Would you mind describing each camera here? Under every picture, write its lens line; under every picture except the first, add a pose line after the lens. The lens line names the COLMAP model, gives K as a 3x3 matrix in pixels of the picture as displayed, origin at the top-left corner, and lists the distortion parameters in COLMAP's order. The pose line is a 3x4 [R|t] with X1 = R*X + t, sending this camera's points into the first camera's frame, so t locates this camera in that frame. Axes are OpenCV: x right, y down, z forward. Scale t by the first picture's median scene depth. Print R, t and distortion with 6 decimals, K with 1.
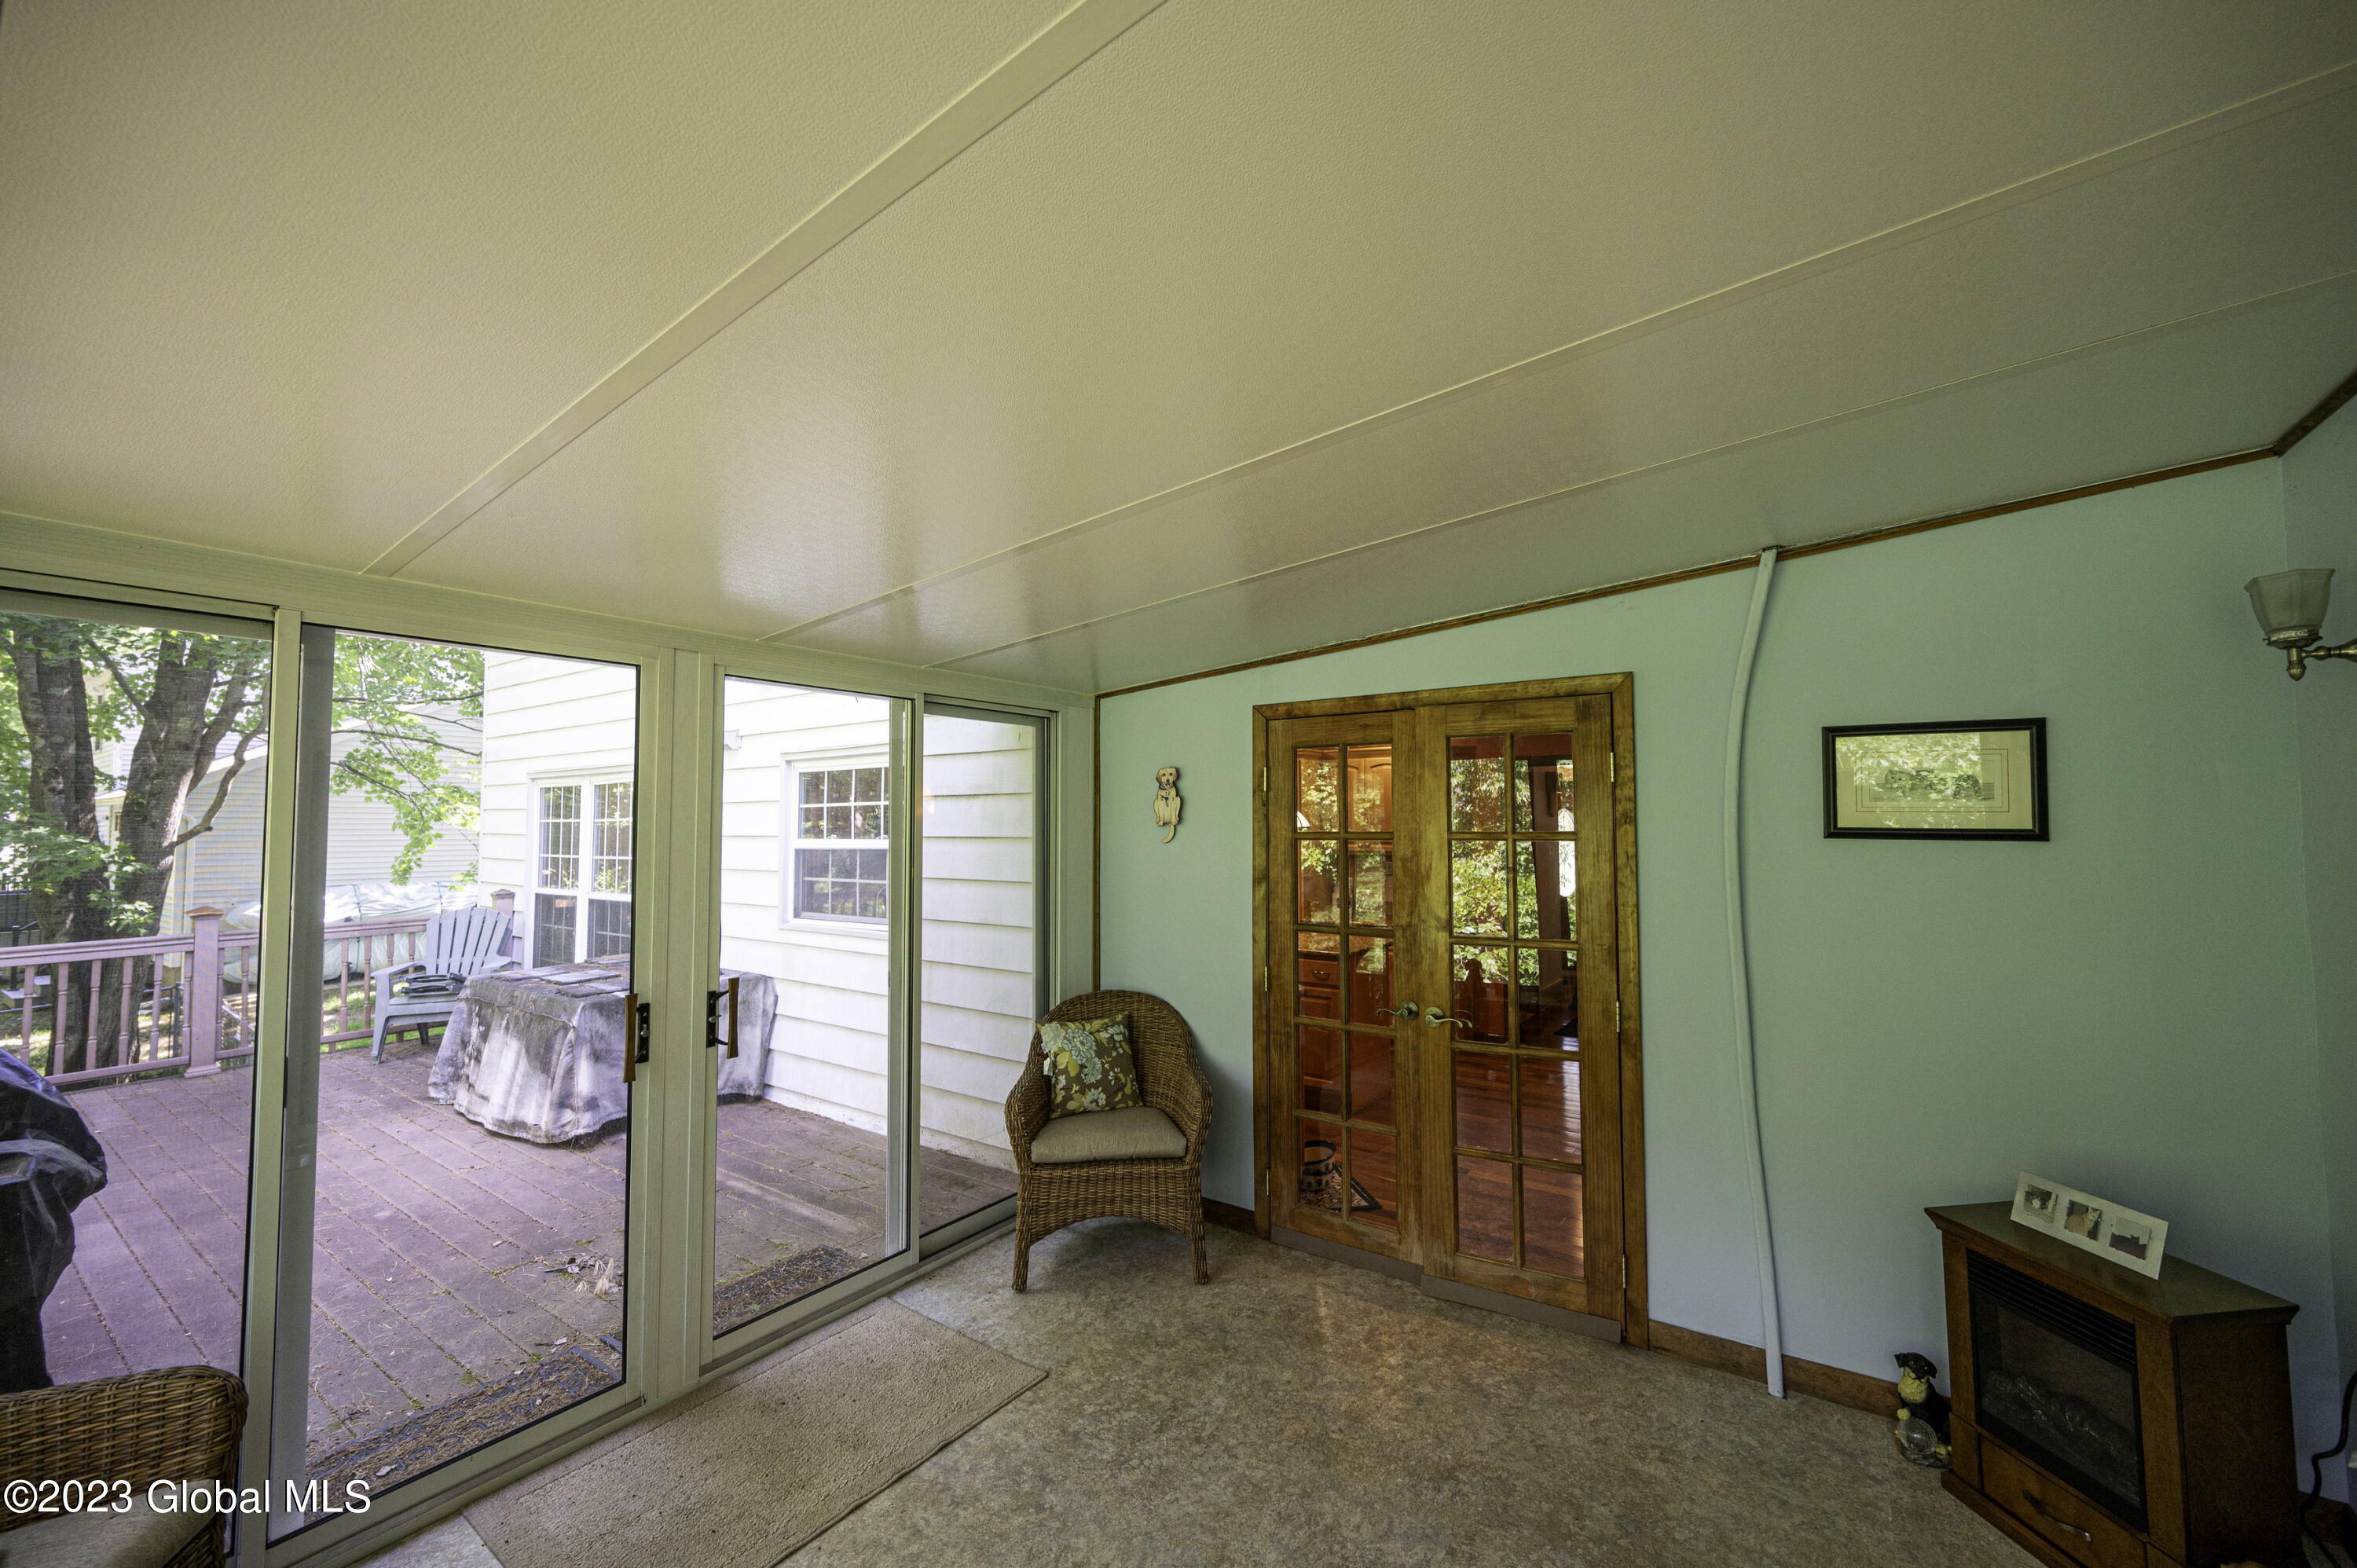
lens RADIAL K [[934.3, 0, 1187.9], [0, 934.3, 780.3], [0, 0, 1]] dist [-0.002362, -0.000214]
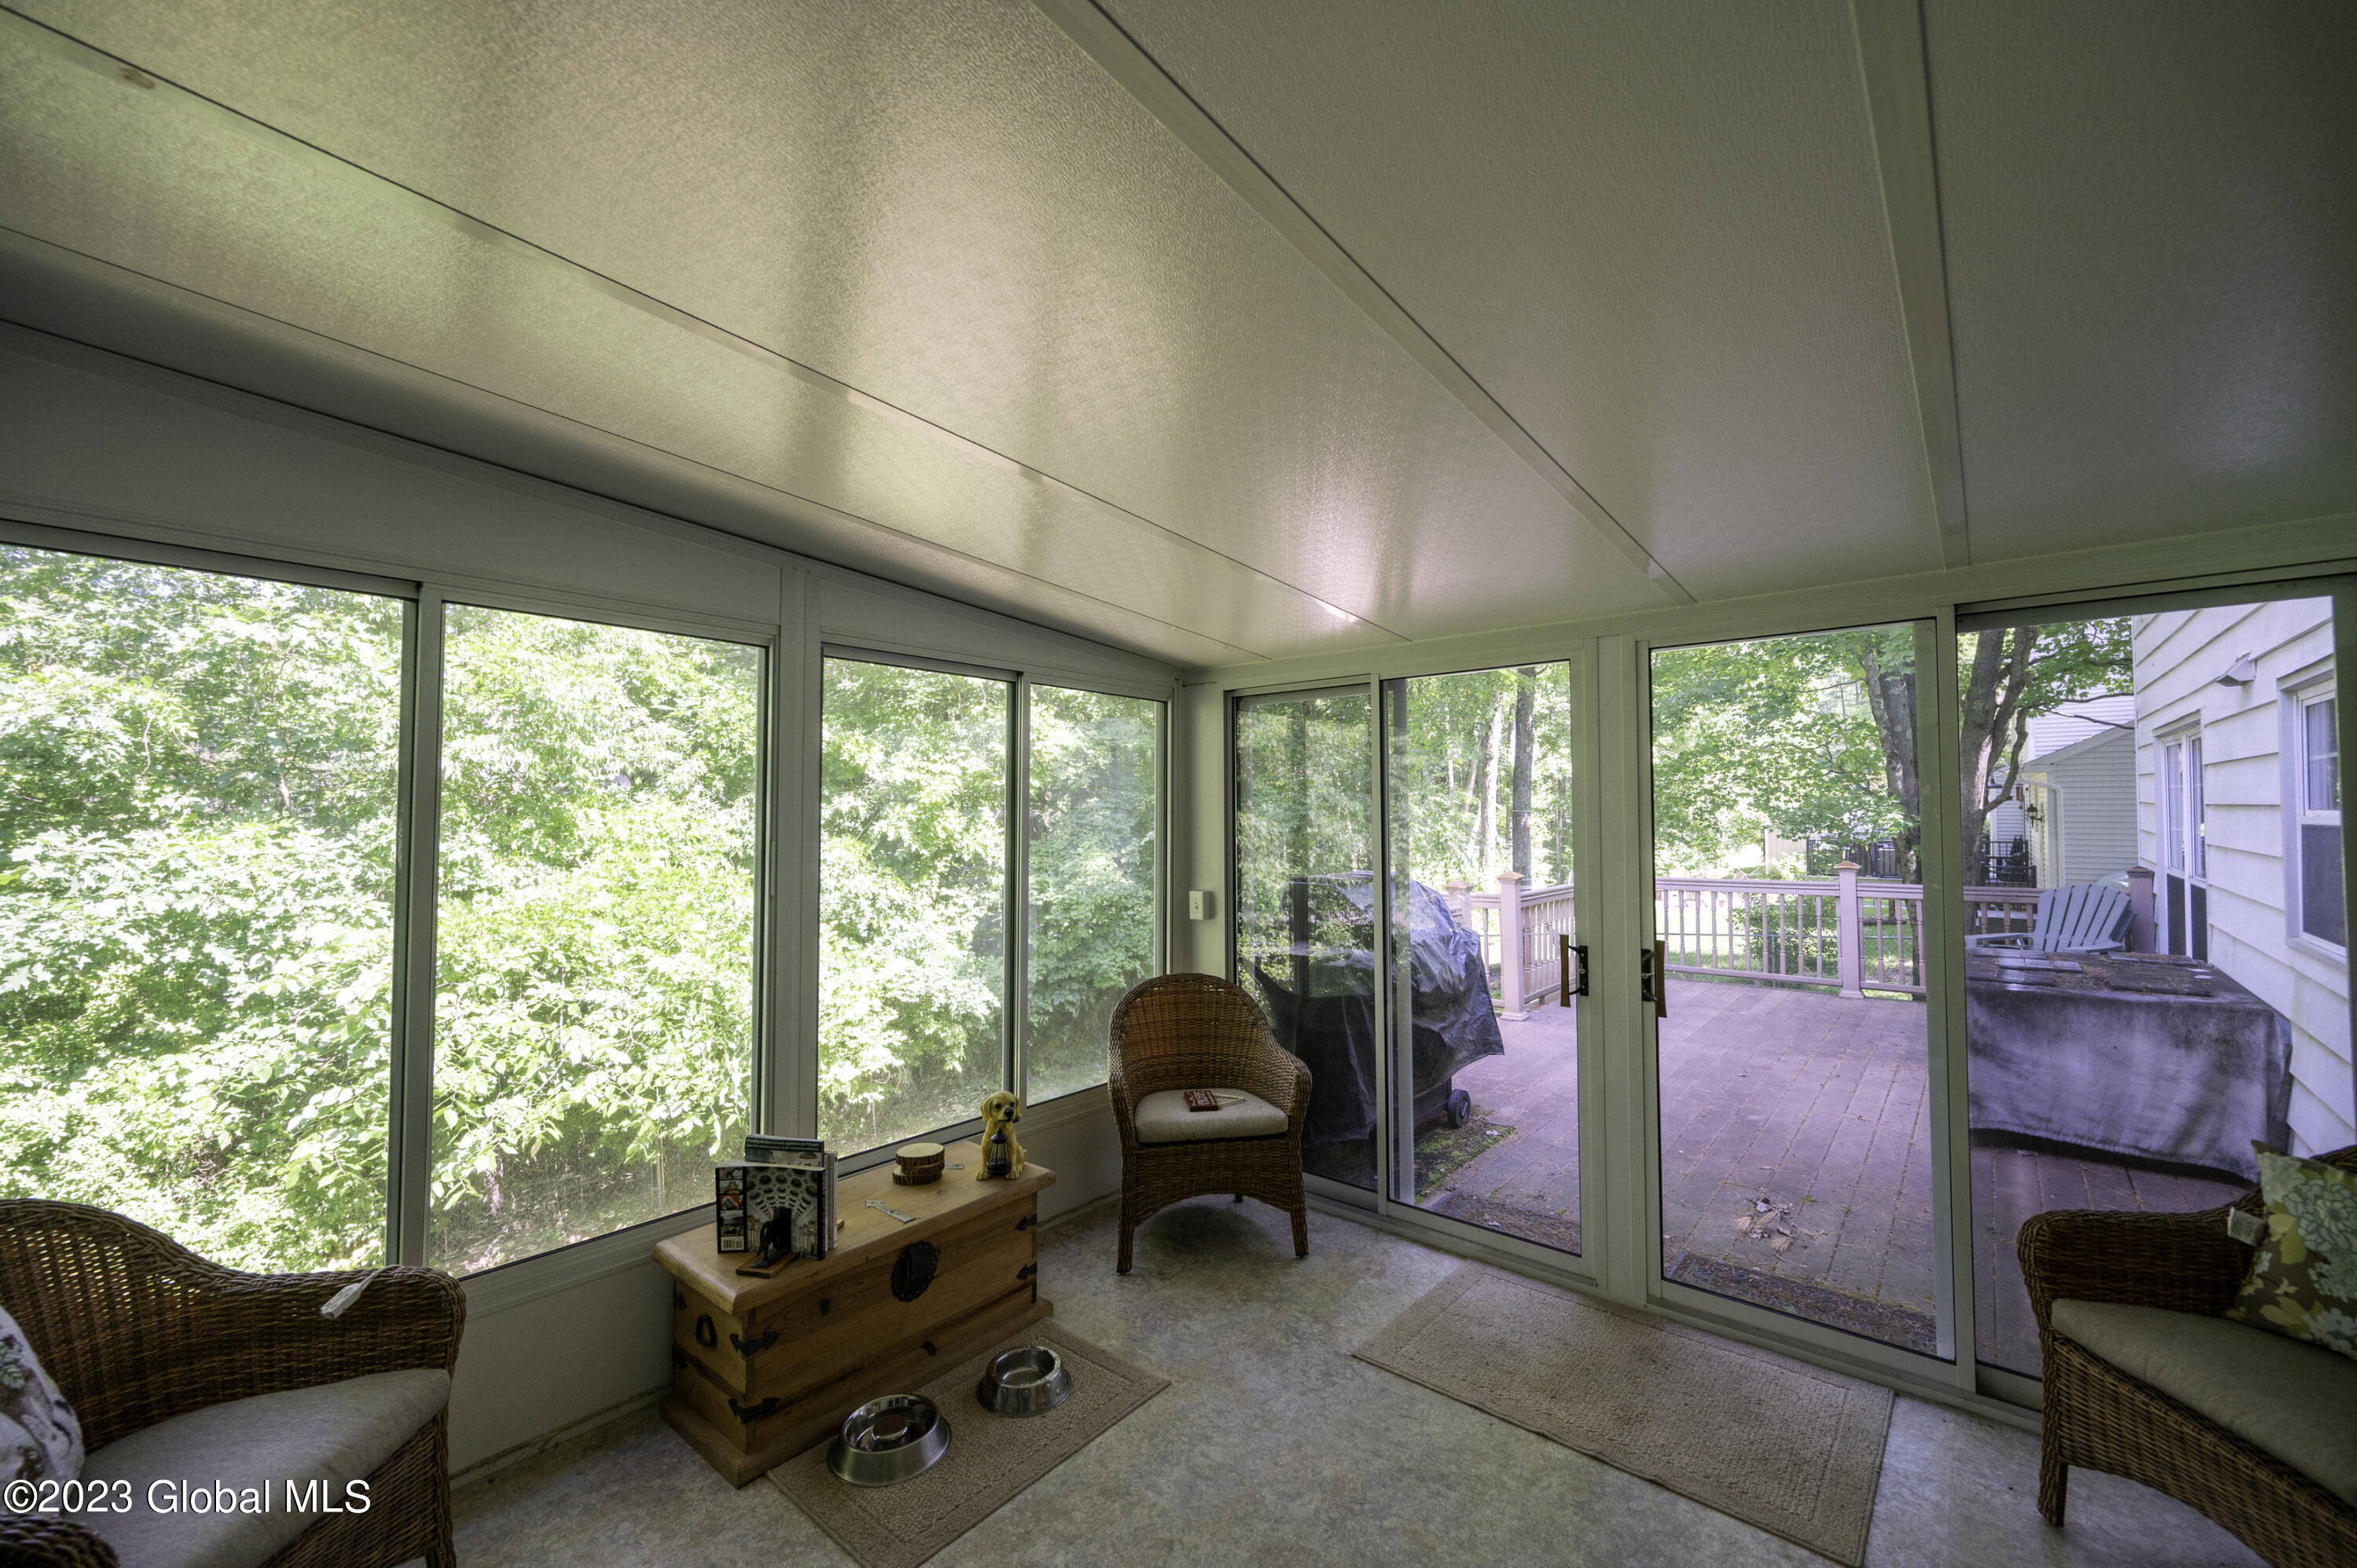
lens RADIAL K [[934.3, 0, 1190.2], [0, 934.3, 786.9], [0, 0, 1]] dist [-0.002362, -0.000214]
pose [[-0.096700, -0.017945, -0.995152, 0.458657], [0.056255, 0.998141, -0.023466, 0.028362], [0.993723, -0.058251, -0.095511, 0.455522]]
